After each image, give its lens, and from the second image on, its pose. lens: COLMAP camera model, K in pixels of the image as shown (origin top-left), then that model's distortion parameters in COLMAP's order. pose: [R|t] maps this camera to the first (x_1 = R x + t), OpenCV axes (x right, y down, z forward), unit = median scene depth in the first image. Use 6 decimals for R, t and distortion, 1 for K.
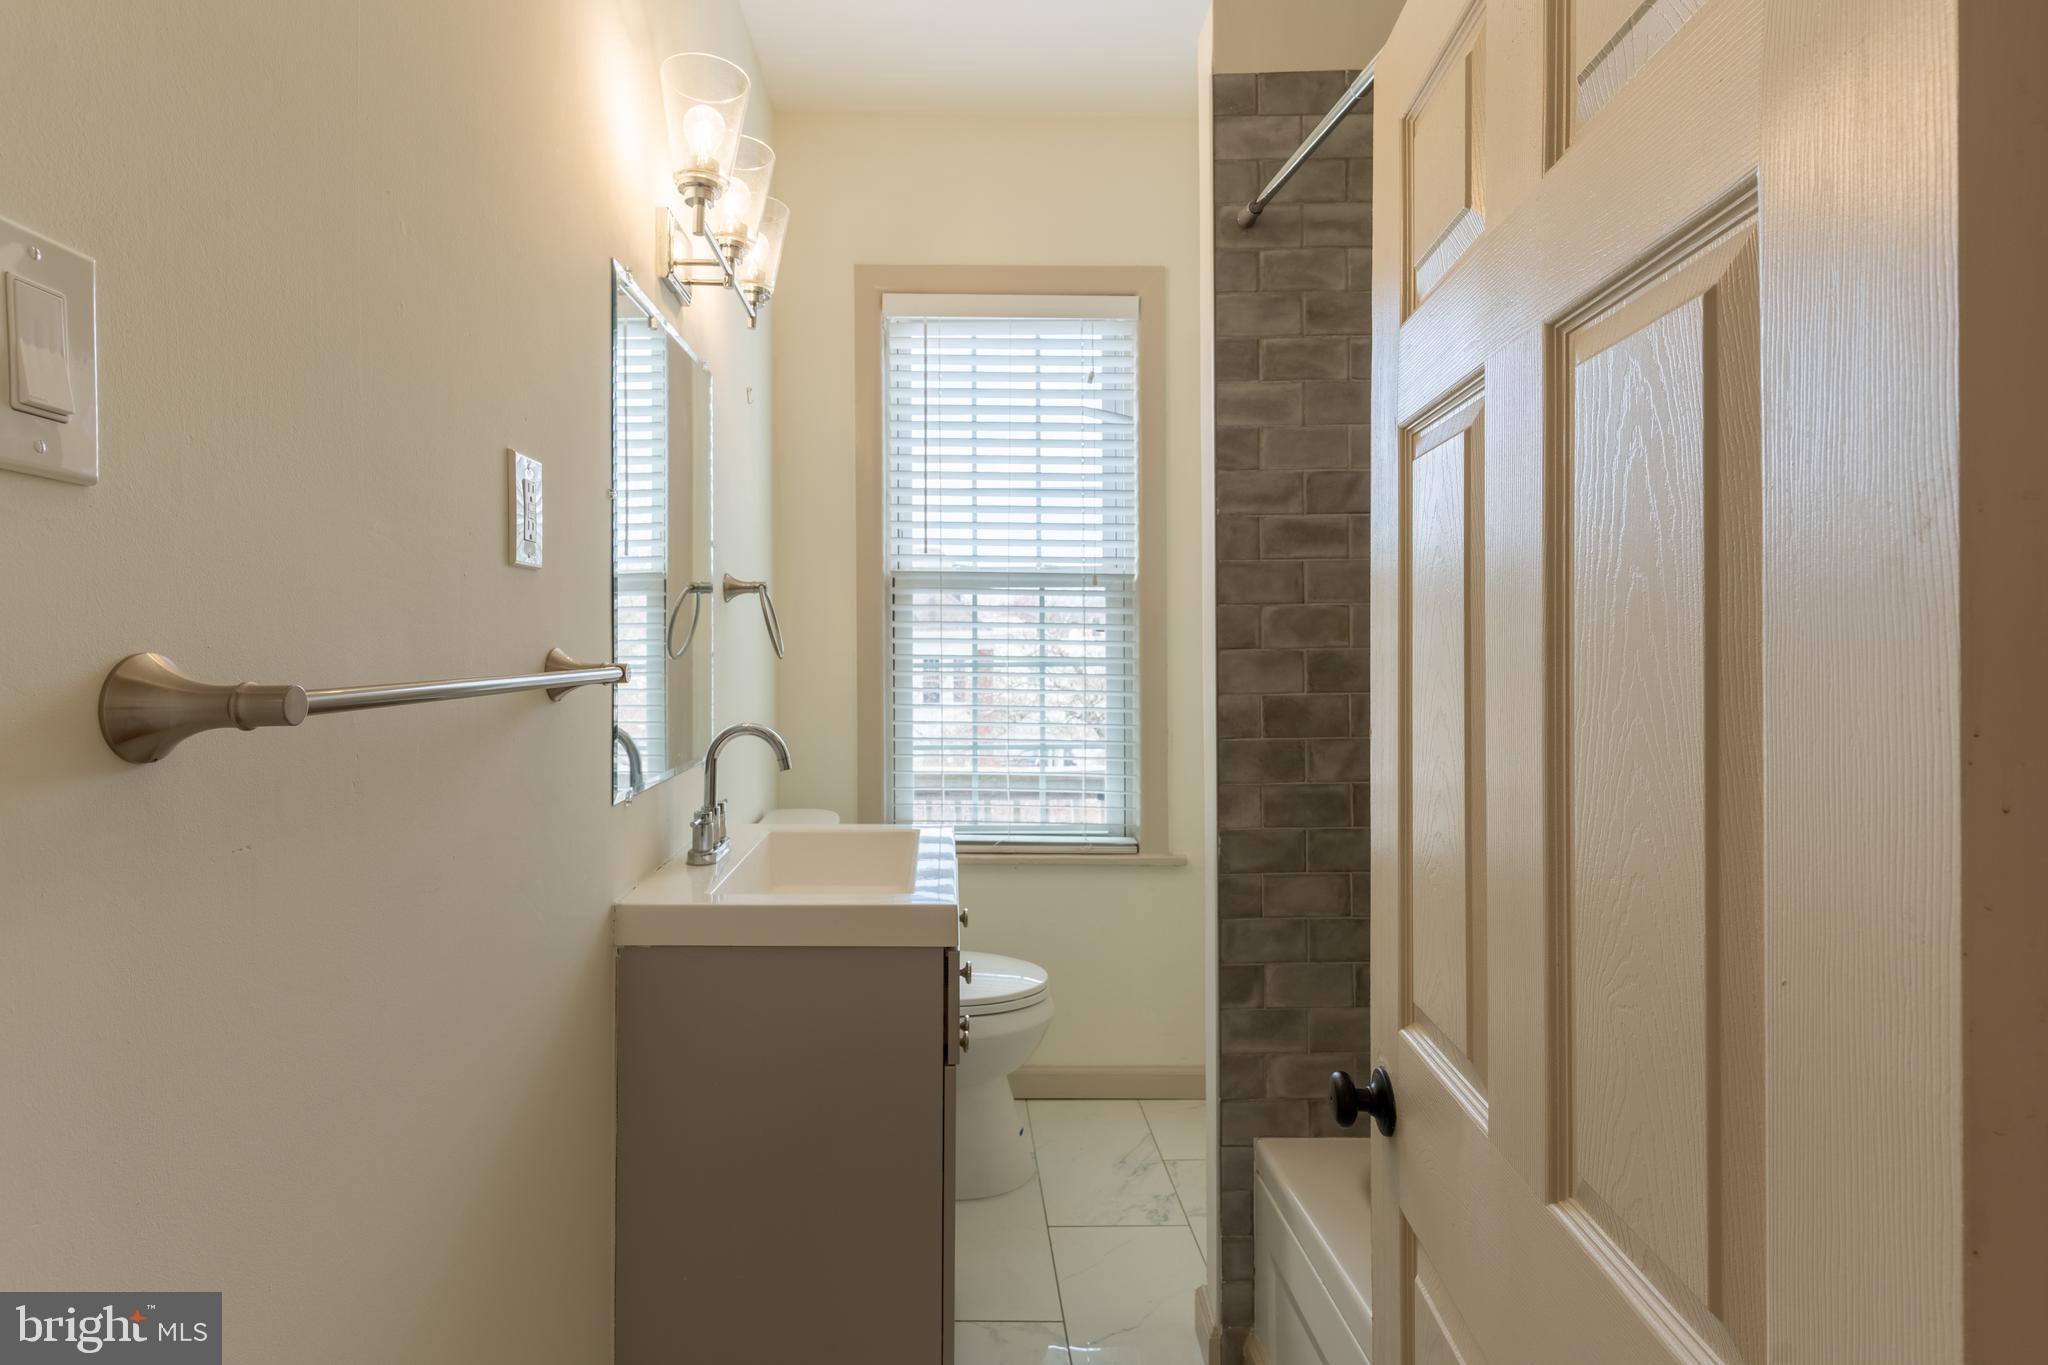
lens RADIAL K [[986.6, 0, 1030.0], [0, 986.6, 673.1], [0, 0, 1]] dist [0.006090, -0.000514]
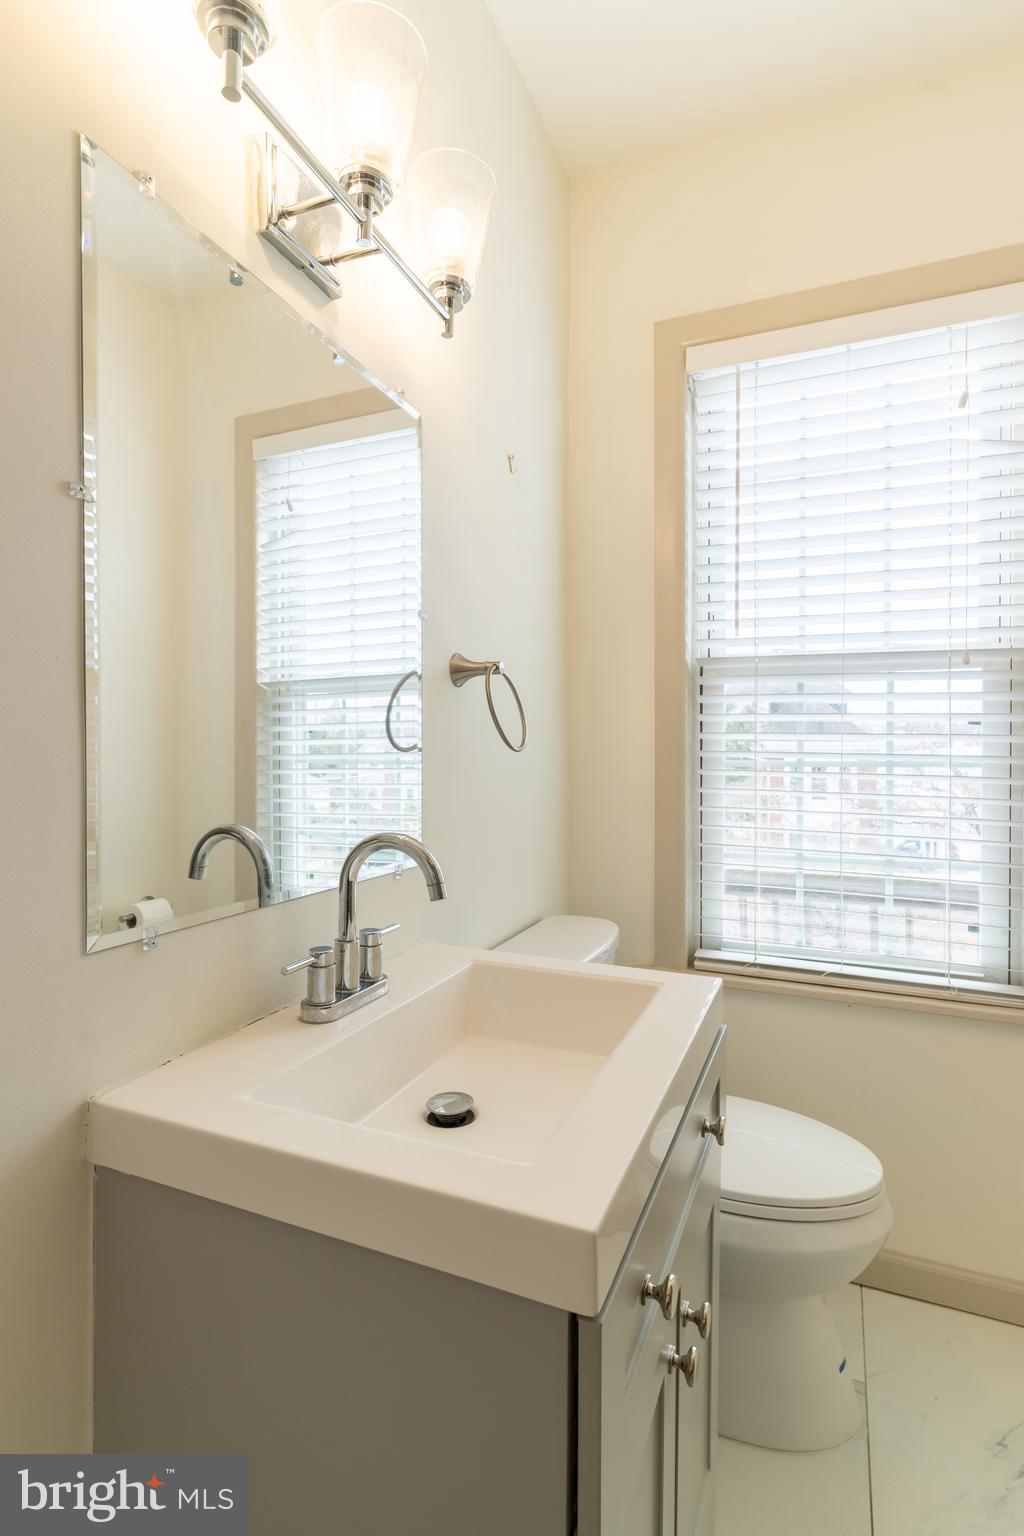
lens RADIAL K [[739.9, 0, 492.6], [0, 739.9, 767.1], [0, 0, 1]] dist [0.006090, -0.000514]
pose [[0.869956, 0.010533, -0.493018, 0.030578], [-0.014239, 0.999892, -0.003765, 0.001281], [0.492924, 0.010295, 0.870011, 0.309101]]
